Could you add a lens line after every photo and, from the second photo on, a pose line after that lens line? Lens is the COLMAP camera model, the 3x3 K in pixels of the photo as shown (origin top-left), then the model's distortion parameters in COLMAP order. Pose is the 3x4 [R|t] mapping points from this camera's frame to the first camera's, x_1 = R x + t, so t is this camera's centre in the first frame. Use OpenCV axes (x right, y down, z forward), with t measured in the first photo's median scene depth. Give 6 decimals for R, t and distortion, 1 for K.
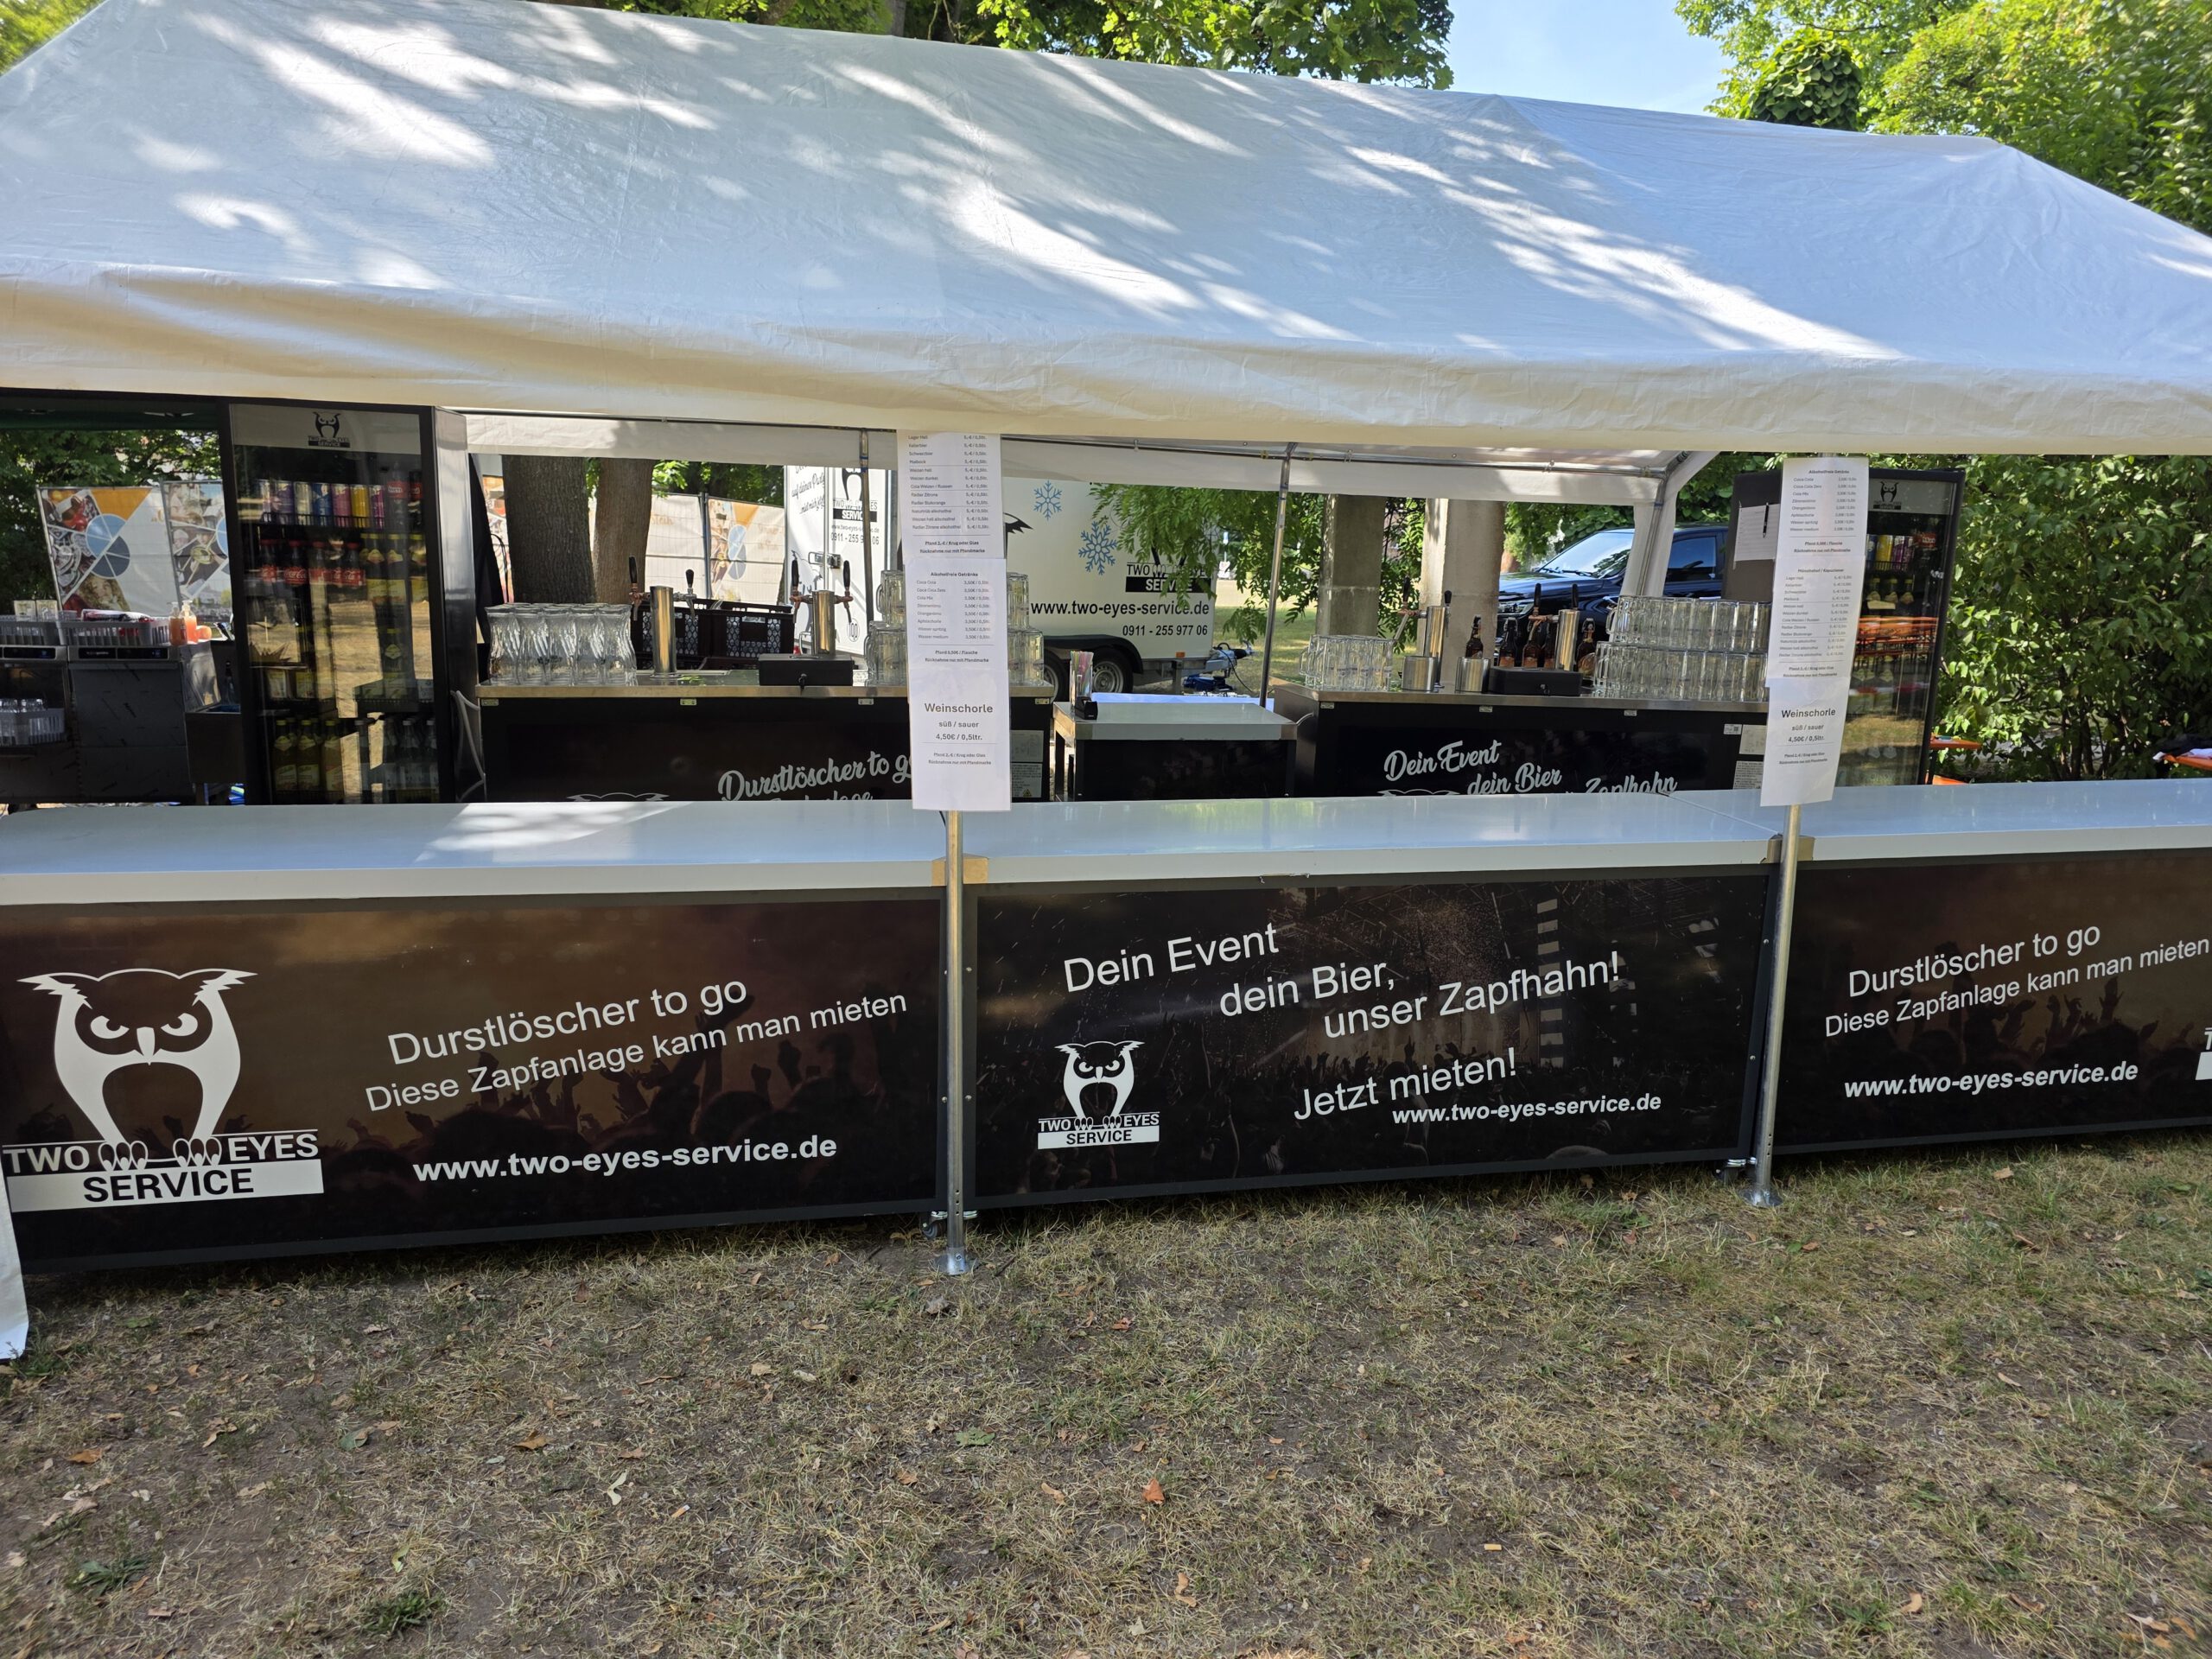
lens RADIAL K [[1475.2, 0, 1146.0], [0, 1475.2, 842.0], [0, 0, 1]] dist [0.037026, -0.032917]
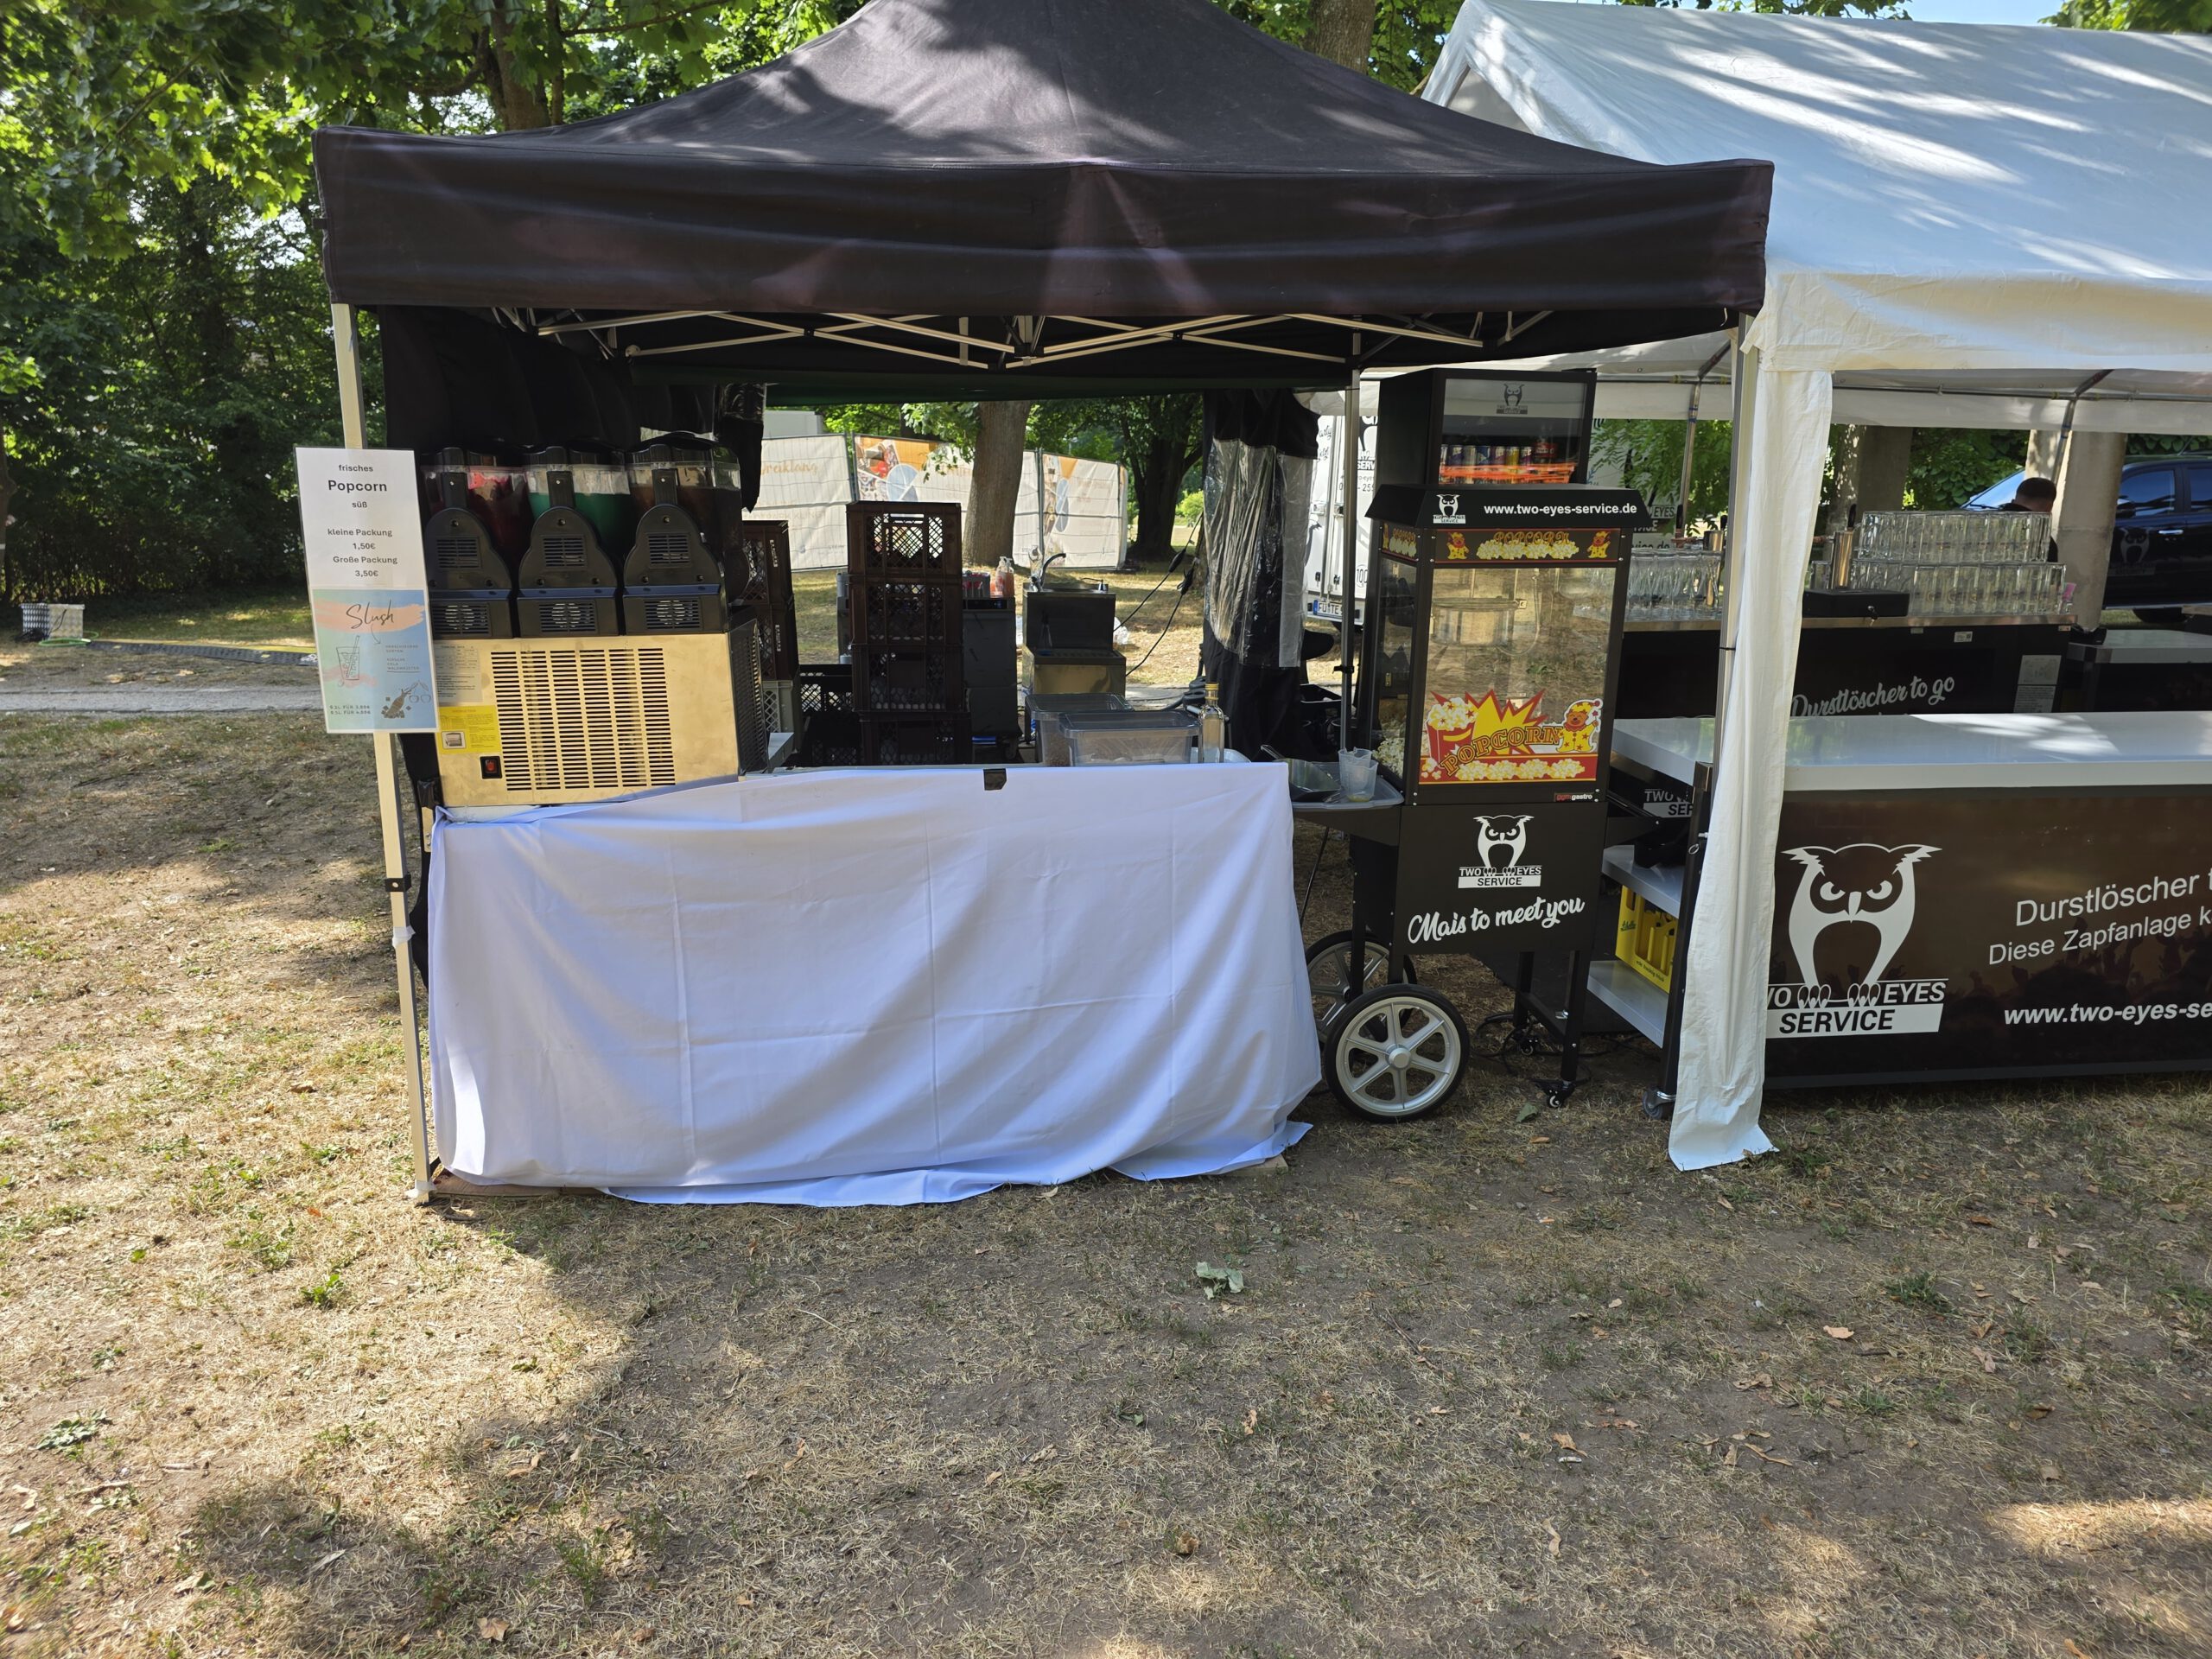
lens RADIAL K [[1475.2, 0, 1103.4], [0, 1475.2, 837.2], [0, 0, 1]] dist [0.037026, -0.032917]
pose [[0.996590, 0.000545, -0.082513, -1.084197], [0.001985, 0.999530, 0.030578, 0.036550], [0.082491, -0.030637, 0.996121, -0.252726]]
